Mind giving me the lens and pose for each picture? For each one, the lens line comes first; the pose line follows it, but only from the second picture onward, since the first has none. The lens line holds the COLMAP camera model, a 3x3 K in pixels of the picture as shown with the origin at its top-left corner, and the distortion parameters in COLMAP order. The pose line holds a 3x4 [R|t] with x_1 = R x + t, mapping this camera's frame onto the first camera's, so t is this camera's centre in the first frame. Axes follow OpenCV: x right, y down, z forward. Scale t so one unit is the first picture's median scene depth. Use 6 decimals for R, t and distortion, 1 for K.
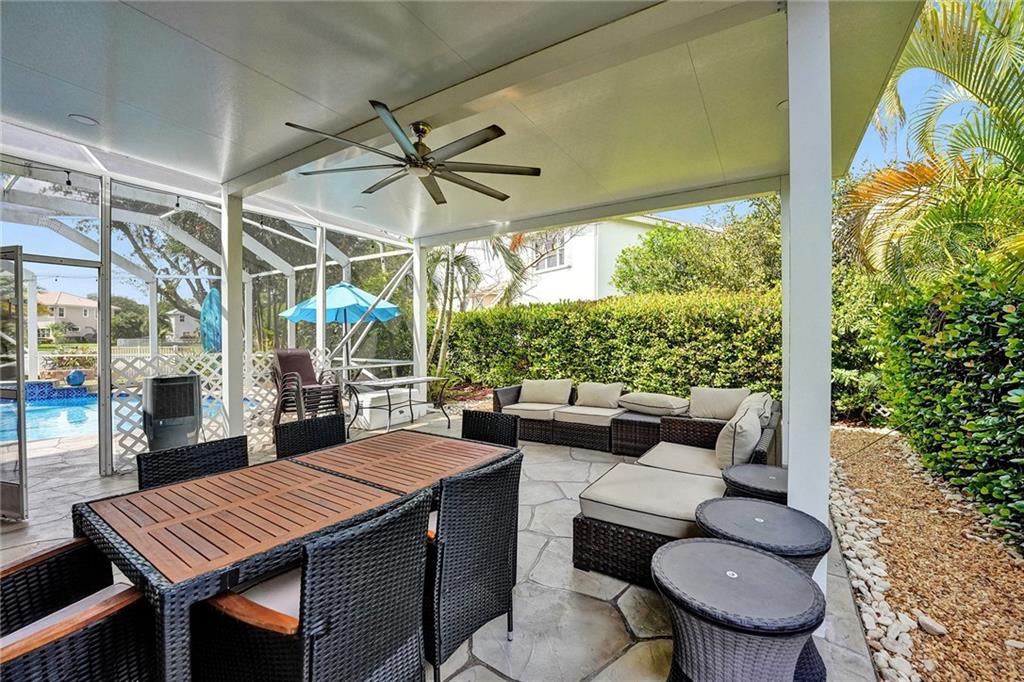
lens RADIAL K [[418.8, 0, 512.2], [0, 418.8, 339.5], [0, 0, 1]] dist [-0.025244, 0.001707]
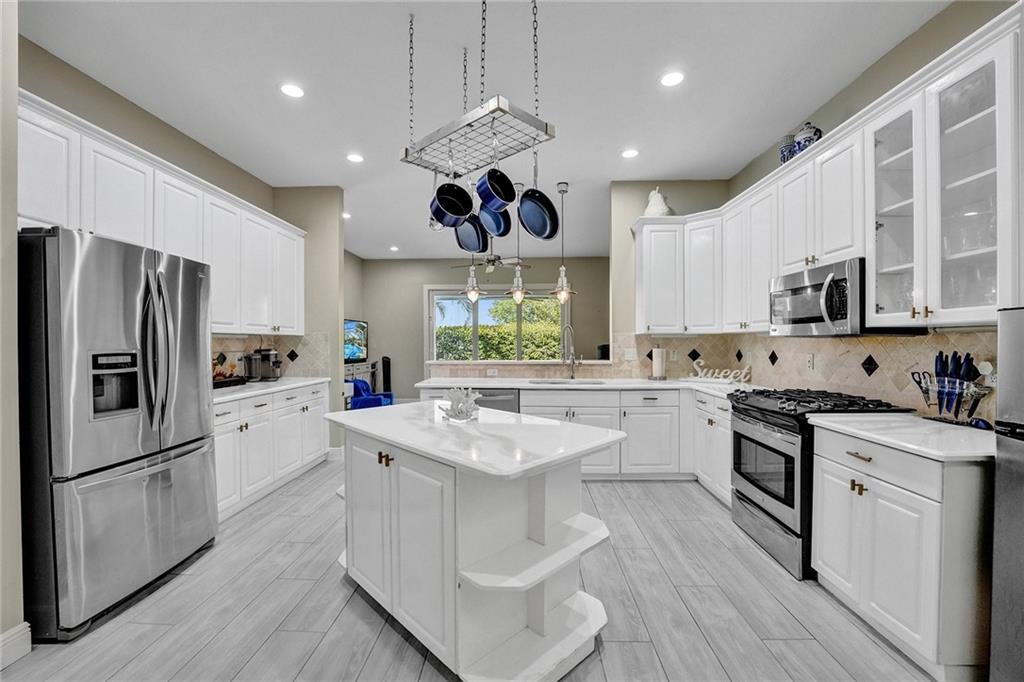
lens RADIAL K [[418.8, 0, 511.6], [0, 418.8, 342.7], [0, 0, 1]] dist [-0.025244, 0.001707]
pose [[0.850935, -0.003454, 0.525259, -0.948613], [0.006843, 0.999966, -0.004510, -0.002524], [-0.525226, 0.007432, 0.850930, -0.897831]]
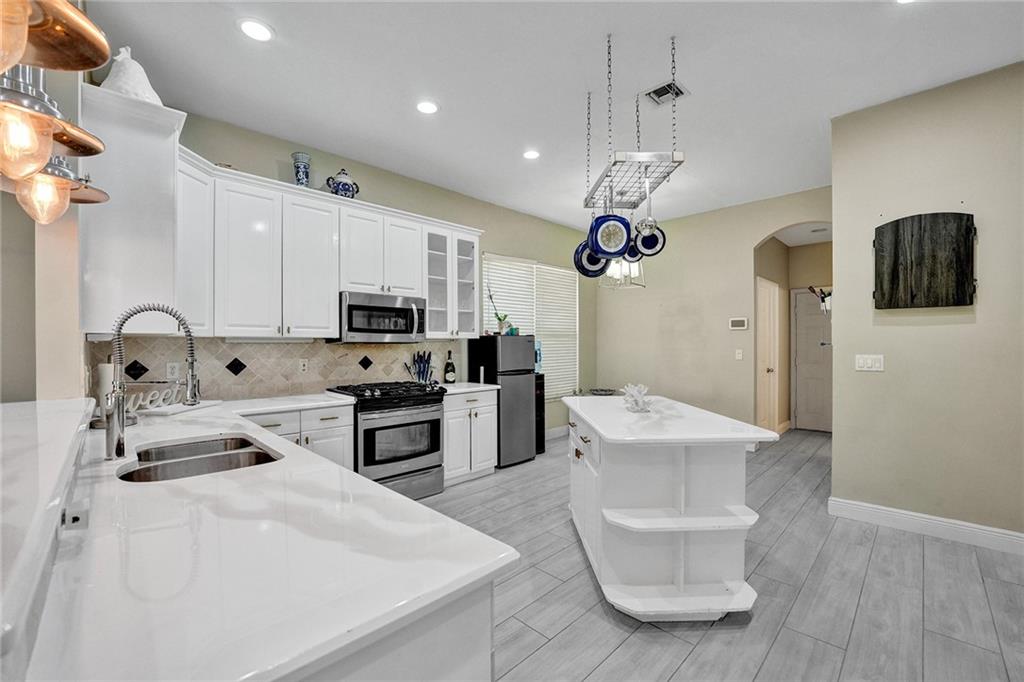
lens RADIAL K [[418.8, 0, 515.5], [0, 418.8, 351.1], [0, 0, 1]] dist [-0.025244, 0.001707]
pose [[-0.980242, 0.002991, 0.197778, -0.796455], [0.007834, 0.999688, 0.023713, -0.008565], [-0.197646, 0.024794, -0.979960, -0.278206]]
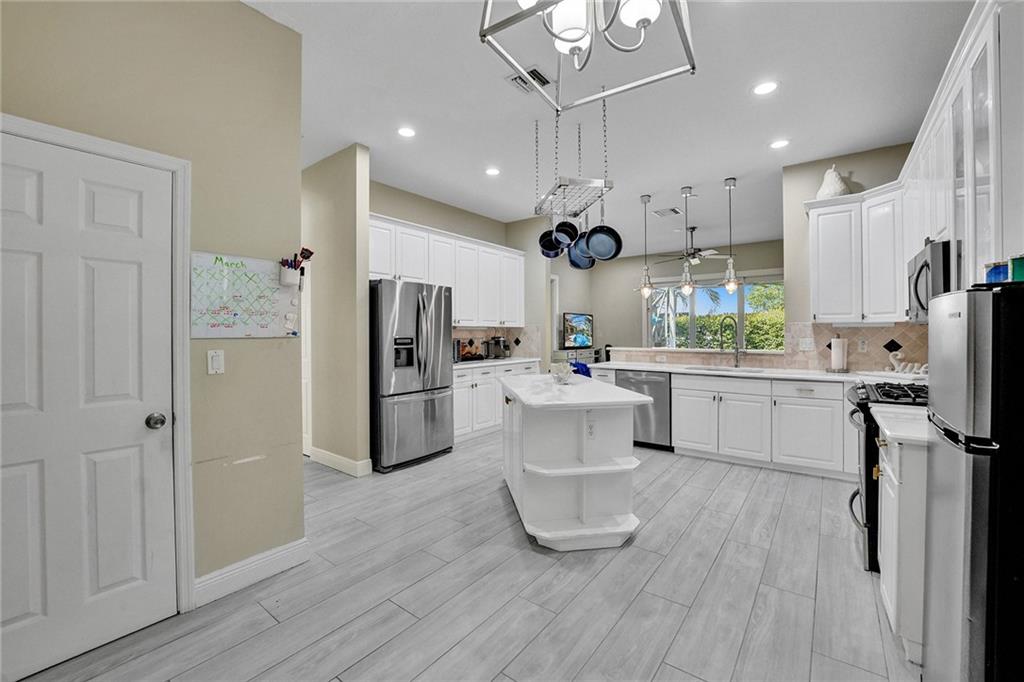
lens RADIAL K [[418.8, 0, 515.9], [0, 418.8, 330.1], [0, 0, 1]] dist [-0.025244, 0.001707]
pose [[0.997899, -0.004253, -0.064646, -0.847277], [0.003378, 0.999901, -0.013644, -0.000783], [0.064698, 0.013397, 0.997815, -1.069720]]
